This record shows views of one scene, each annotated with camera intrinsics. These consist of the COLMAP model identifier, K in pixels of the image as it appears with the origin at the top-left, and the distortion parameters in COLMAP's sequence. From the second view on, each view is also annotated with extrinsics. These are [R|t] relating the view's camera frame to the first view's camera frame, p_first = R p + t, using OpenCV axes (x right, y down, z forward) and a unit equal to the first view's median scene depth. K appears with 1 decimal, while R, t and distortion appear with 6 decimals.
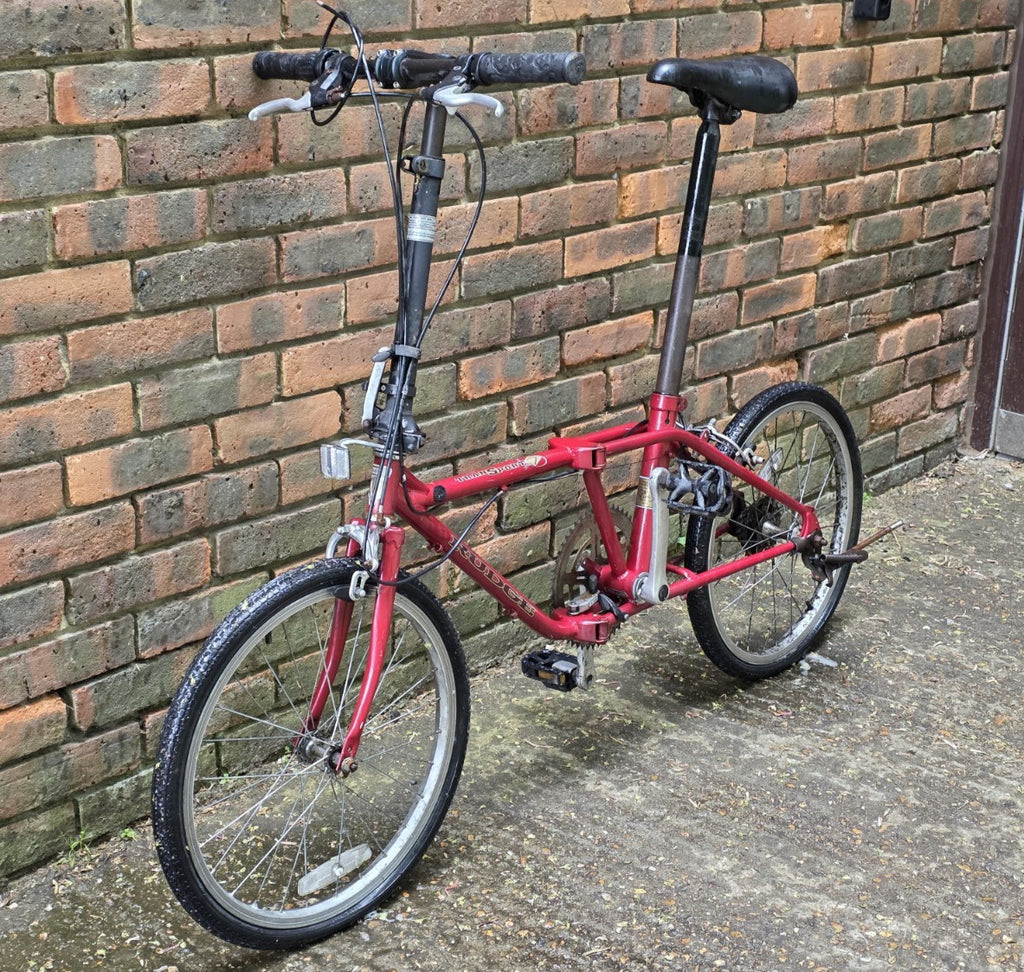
lens RADIAL K [[1843.0, 0, 501.0], [0, 1843.0, 507.1], [0, 0, 1]] dist [0.103407, 0.000000]
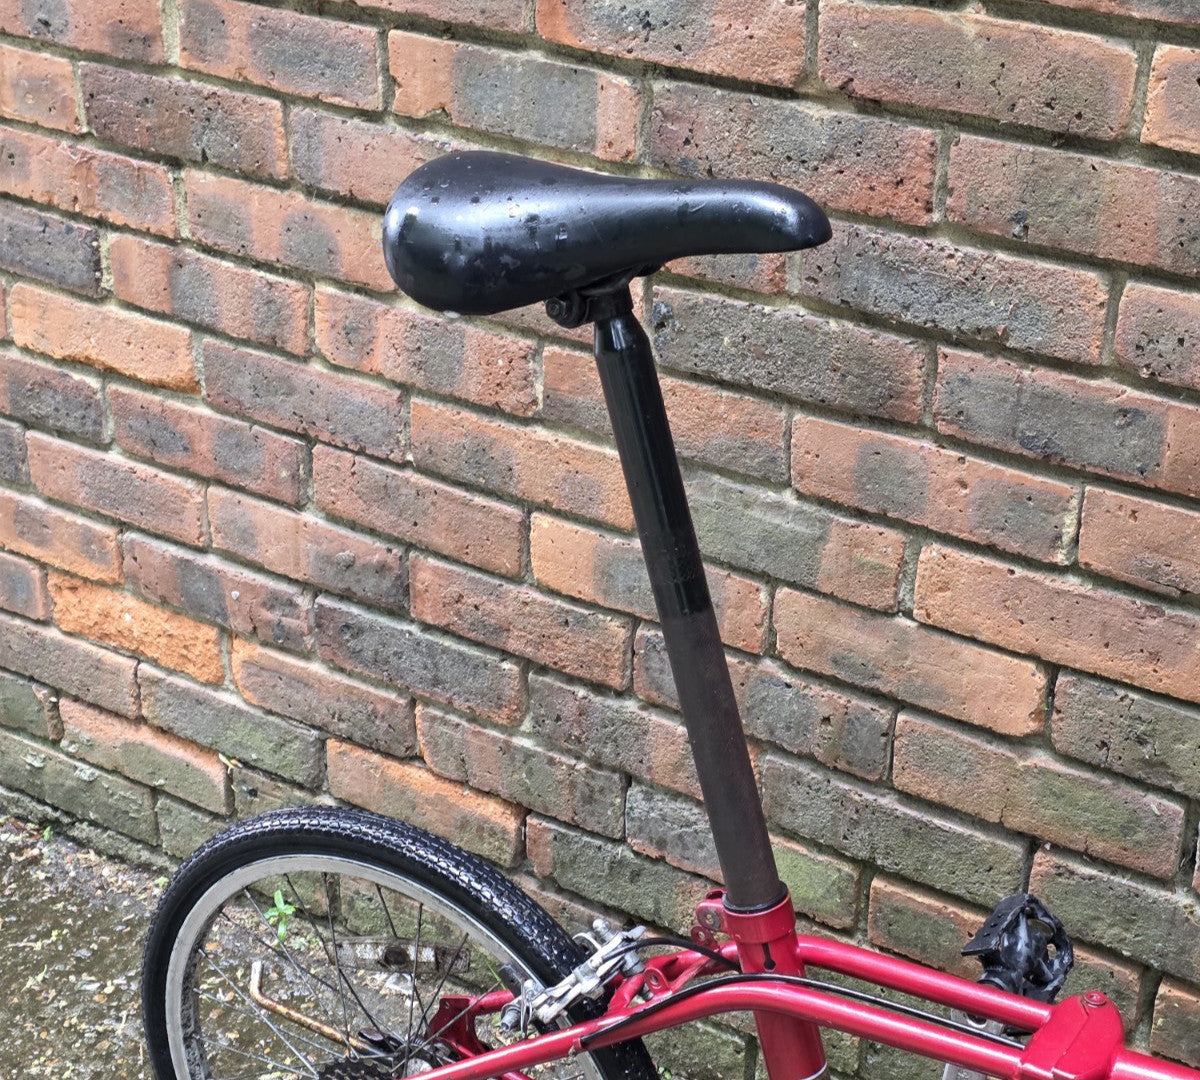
lens RADIAL K [[2140.2, 0, 576.4], [0, 2140.2, 492.6], [0, 0, 1]] dist [0.152844, 0.000000]
pose [[0.192189, 0.432818, -0.880756, 0.406344], [-0.332110, 0.873217, 0.356644, -0.283439], [0.923453, 0.223965, 0.311566, 0.686469]]
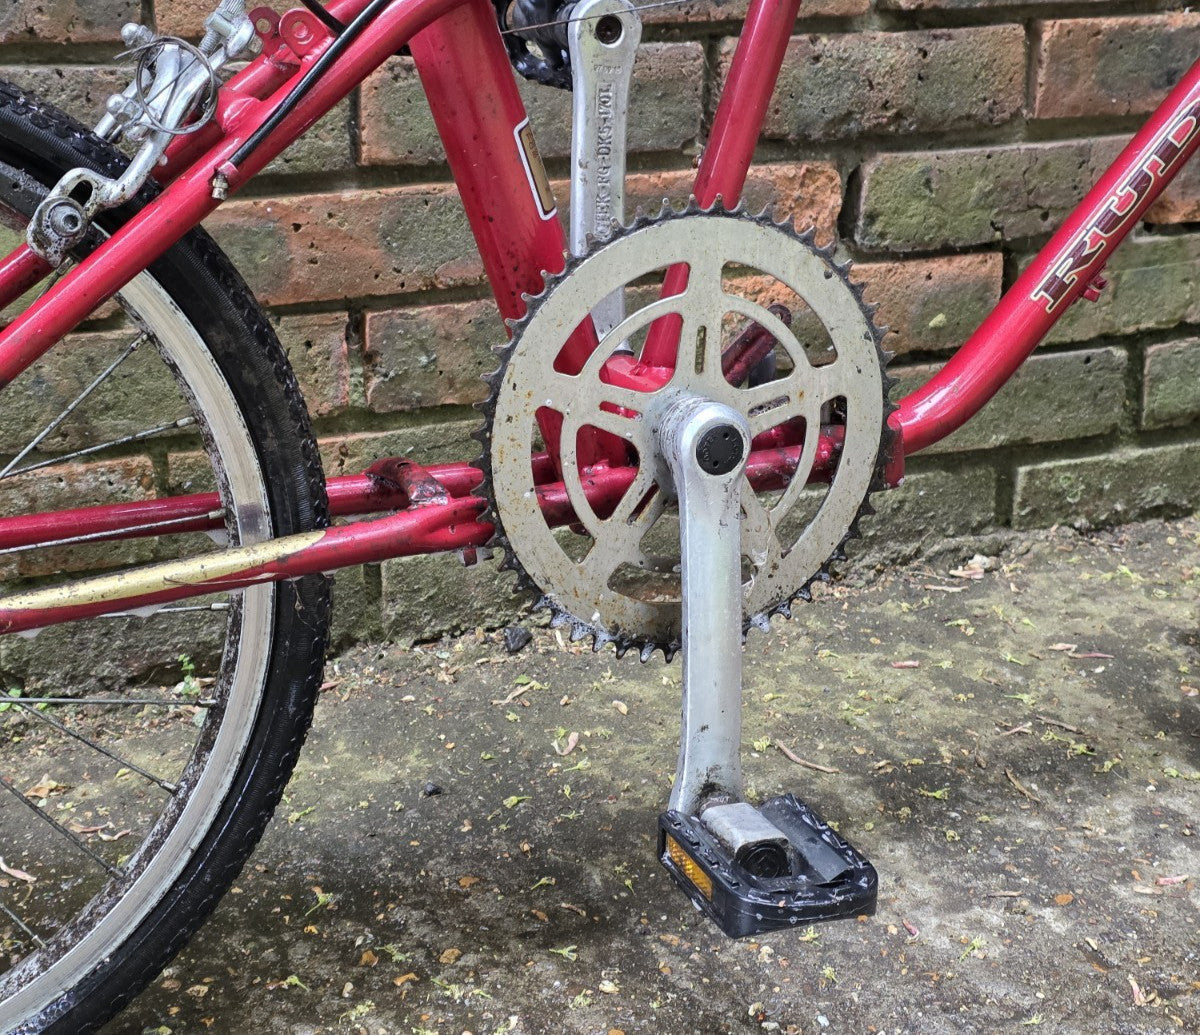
lens RADIAL K [[2167.9, 0, 606.9], [0, 2167.9, 458.6], [0, 0, 1]] dist [0.161005, 0.000000]
pose [[0.919028, 0.111675, -0.378043, 0.161053], [-0.124225, 0.992214, -0.008889, 0.081824], [0.374107, 0.055131, 0.925745, 0.603480]]
